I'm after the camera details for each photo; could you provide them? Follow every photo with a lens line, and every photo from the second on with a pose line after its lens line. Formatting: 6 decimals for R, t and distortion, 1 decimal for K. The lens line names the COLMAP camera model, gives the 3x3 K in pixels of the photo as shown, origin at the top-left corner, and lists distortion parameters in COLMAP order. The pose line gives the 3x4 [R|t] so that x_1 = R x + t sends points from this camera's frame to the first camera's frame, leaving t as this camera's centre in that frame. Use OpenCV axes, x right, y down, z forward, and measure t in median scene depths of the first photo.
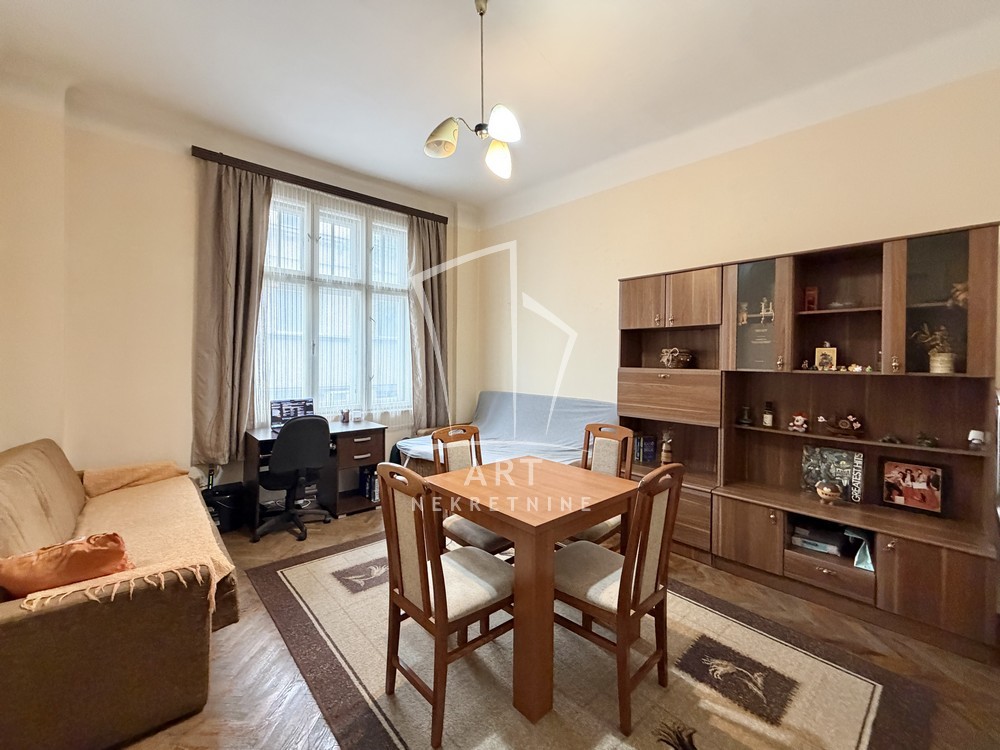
lens RADIAL K [[406.3, 0, 493.5], [0, 406.3, 360.4], [0, 0, 1]] dist [-0.001247, -0.000342]
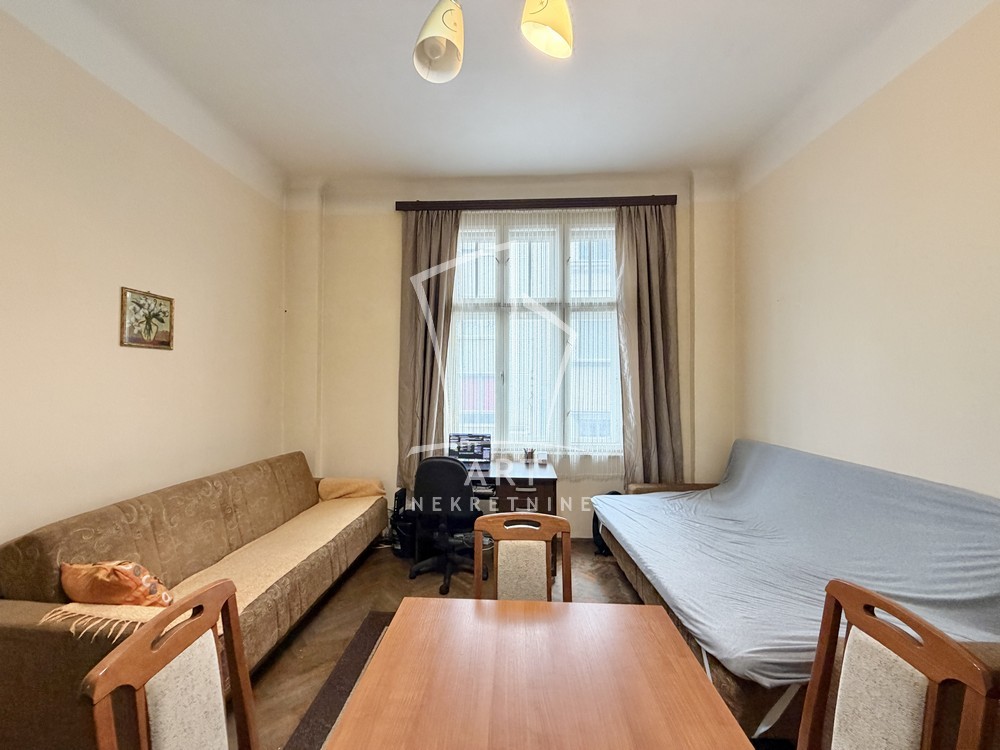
lens RADIAL K [[406.1, 0, 468.5], [0, 406.1, 373.4], [0, 0, 1]] dist [0.000262, -0.000212]
pose [[0.719207, -0.014758, -0.694639, 0.154313], [0.000573, 0.999787, -0.020647, -0.023772], [0.694796, 0.014451, 0.719062, 0.284202]]
